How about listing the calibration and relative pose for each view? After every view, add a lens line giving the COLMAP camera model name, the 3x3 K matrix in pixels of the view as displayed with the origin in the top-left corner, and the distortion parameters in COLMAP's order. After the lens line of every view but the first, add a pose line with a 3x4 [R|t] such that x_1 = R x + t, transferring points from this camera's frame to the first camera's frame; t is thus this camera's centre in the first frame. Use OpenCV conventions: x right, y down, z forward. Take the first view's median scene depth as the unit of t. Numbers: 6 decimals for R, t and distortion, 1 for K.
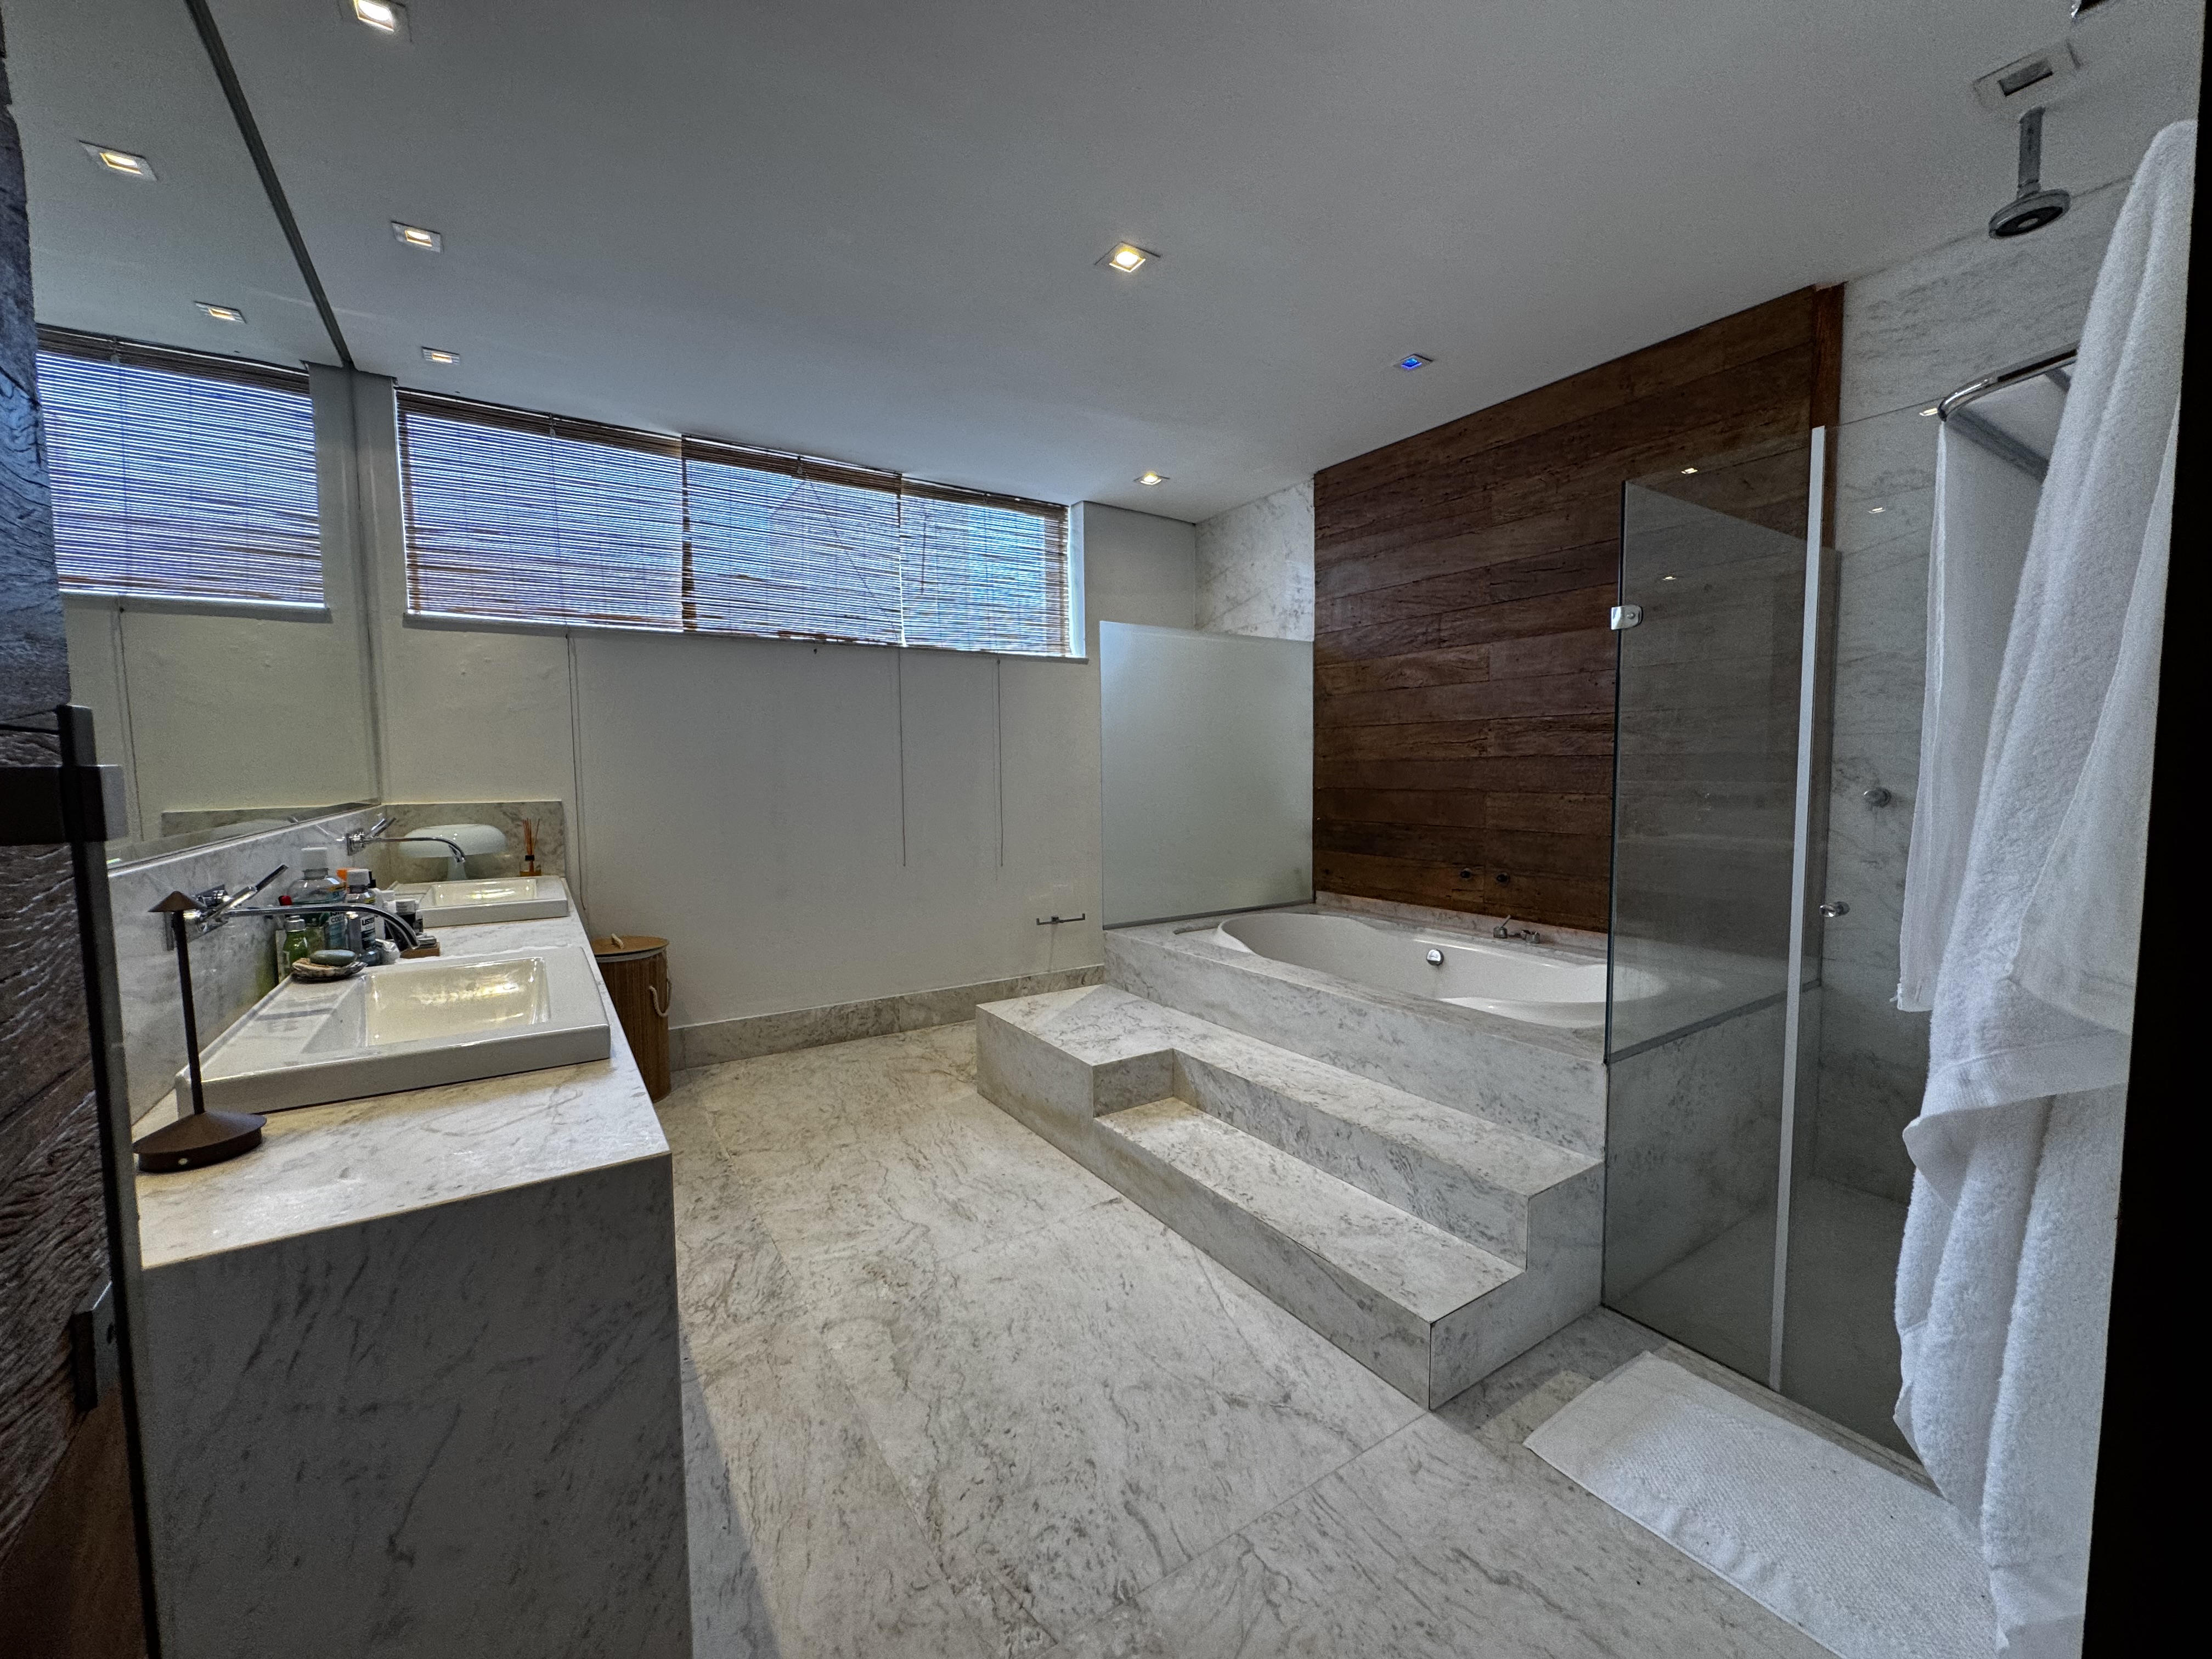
lens RADIAL K [[886.3, 0, 1106.7], [0, 886.3, 831.4], [0, 0, 1]] dist [-0.002351, 0.000476]
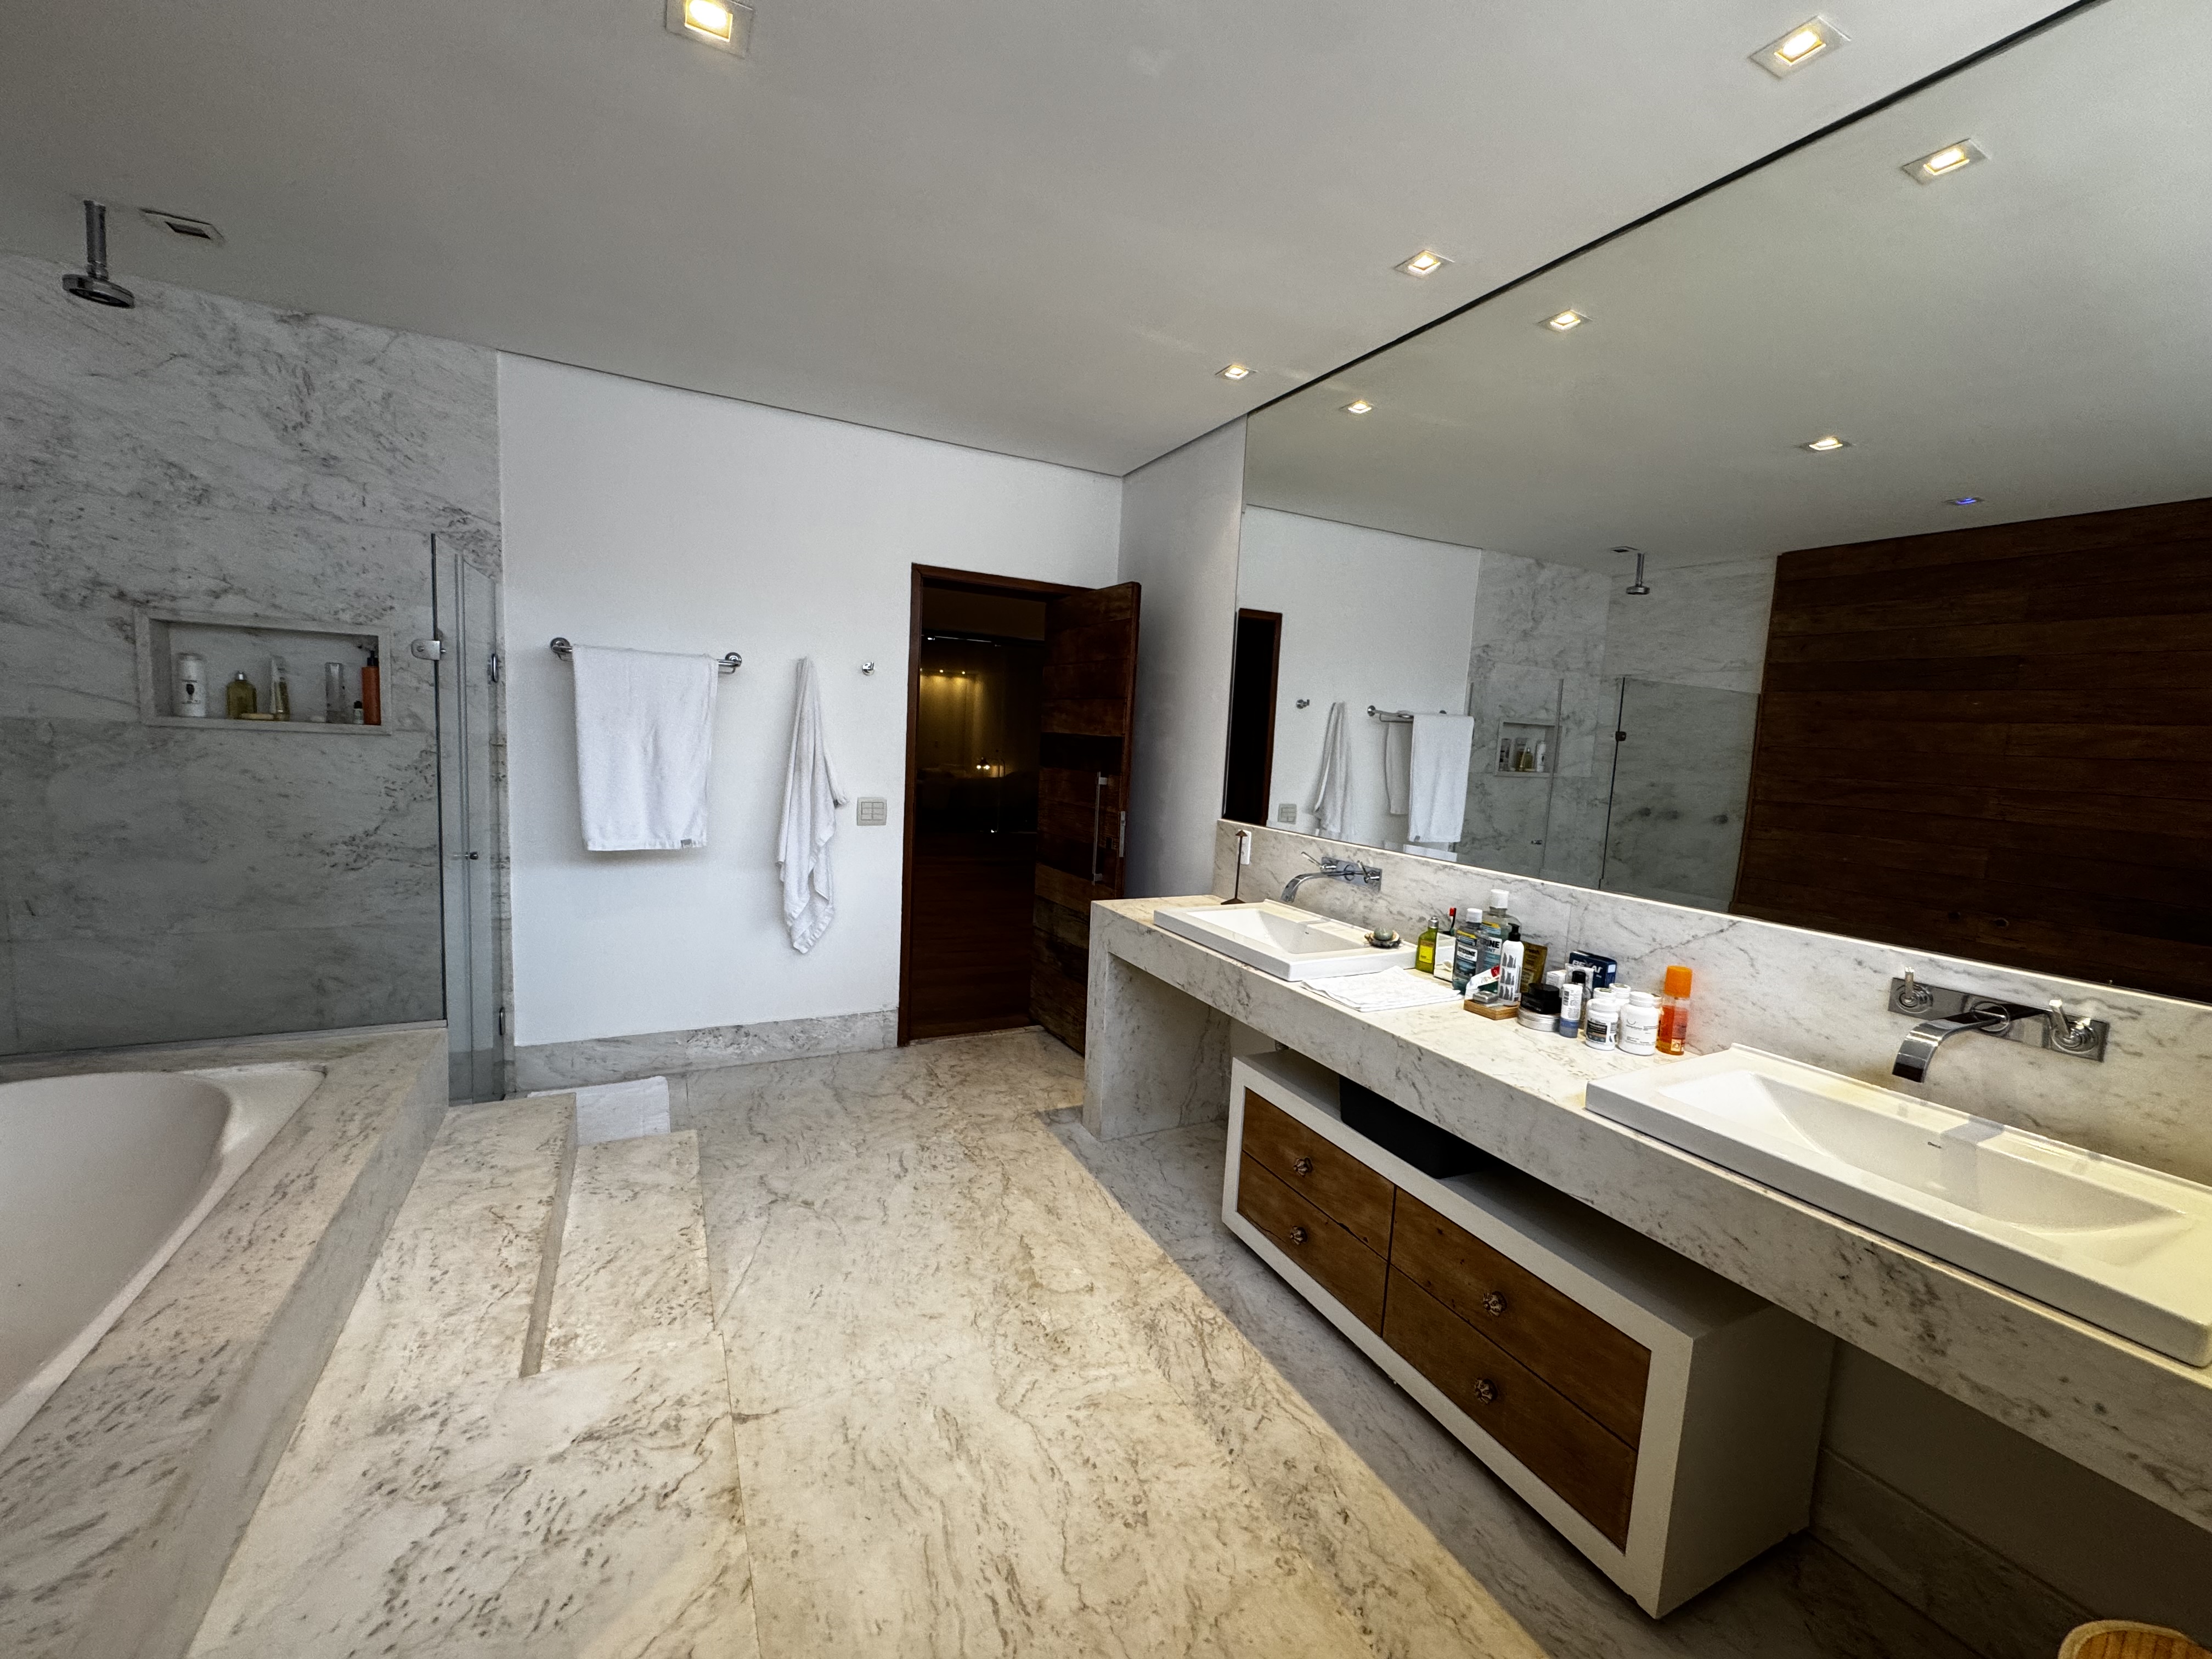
lens RADIAL K [[886.3, 0, 1106.5], [0, 886.3, 831.7], [0, 0, 1]] dist [-0.002351, 0.000476]
pose [[-0.992989, -0.053976, 0.105159, -0.307298], [-0.034094, 0.982628, 0.182429, -0.173688], [-0.113179, 0.177565, -0.977579, 1.457197]]
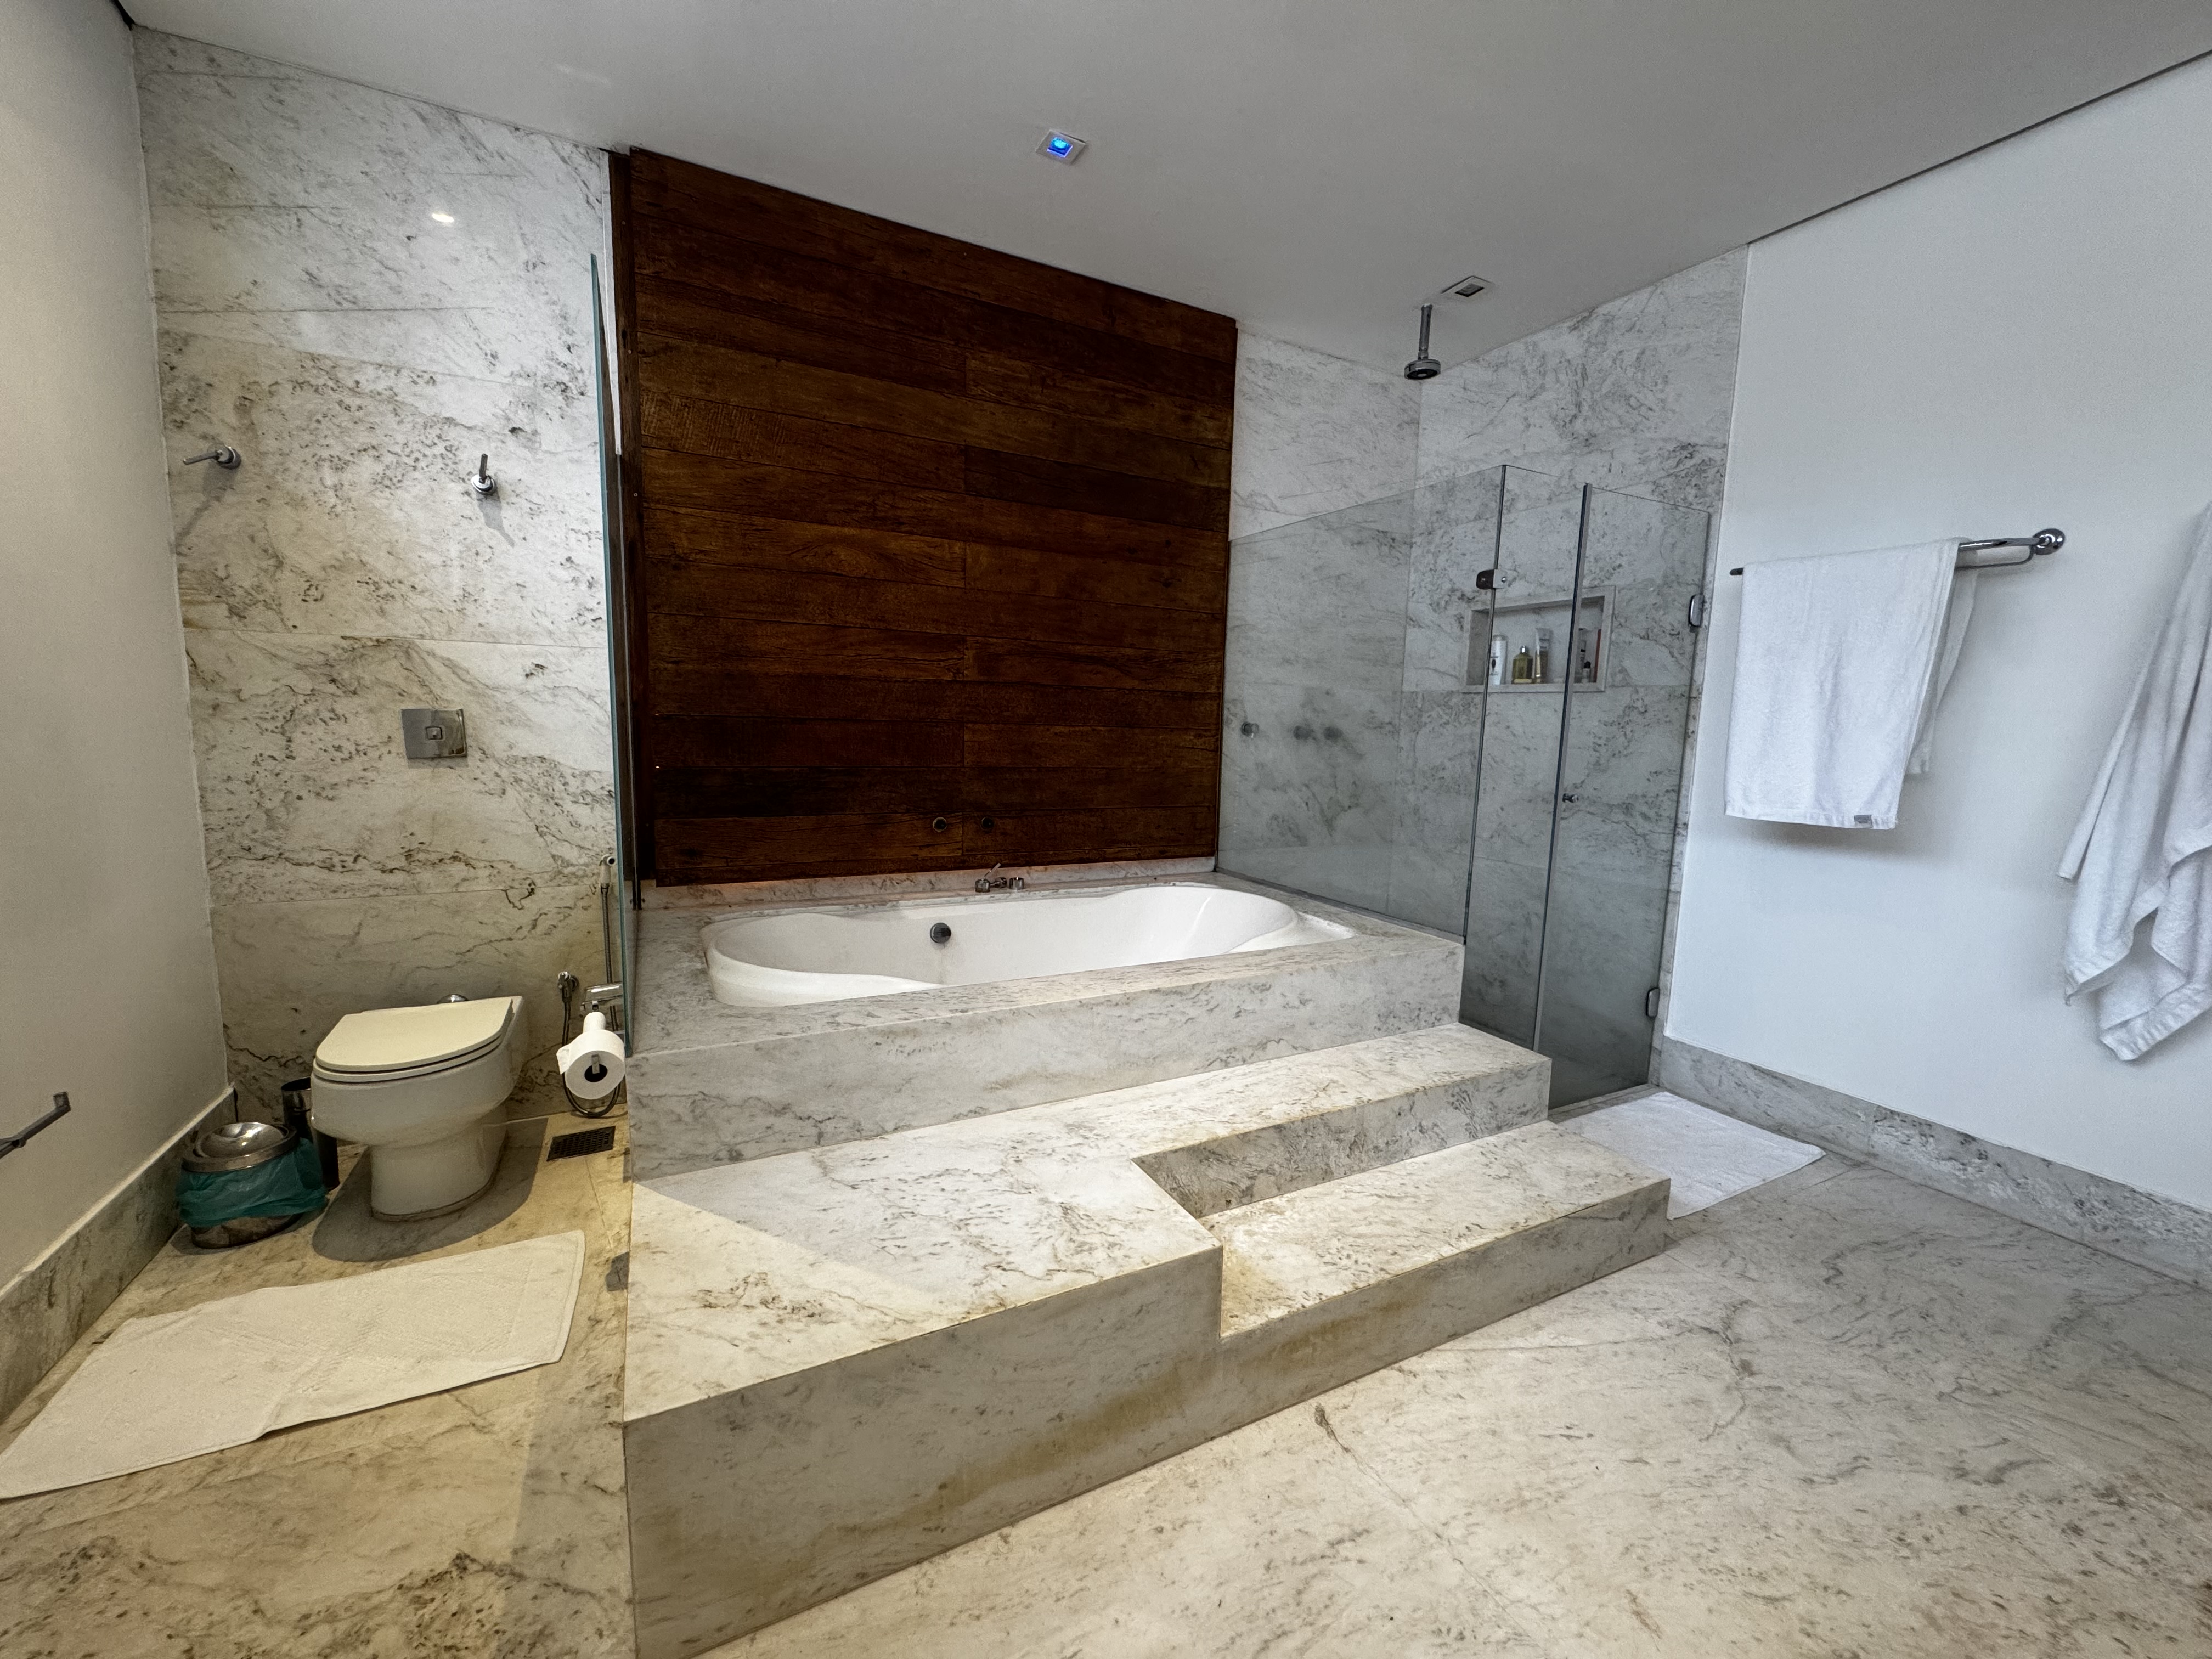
lens RADIAL K [[886.3, 0, 1112.7], [0, 886.3, 828.9], [0, 0, 1]] dist [-0.002351, 0.000476]
pose [[0.099703, -0.109812, 0.988939, -0.499772], [0.042672, 0.993449, 0.106011, -0.035592], [-0.994102, 0.031630, 0.103736, 0.981145]]
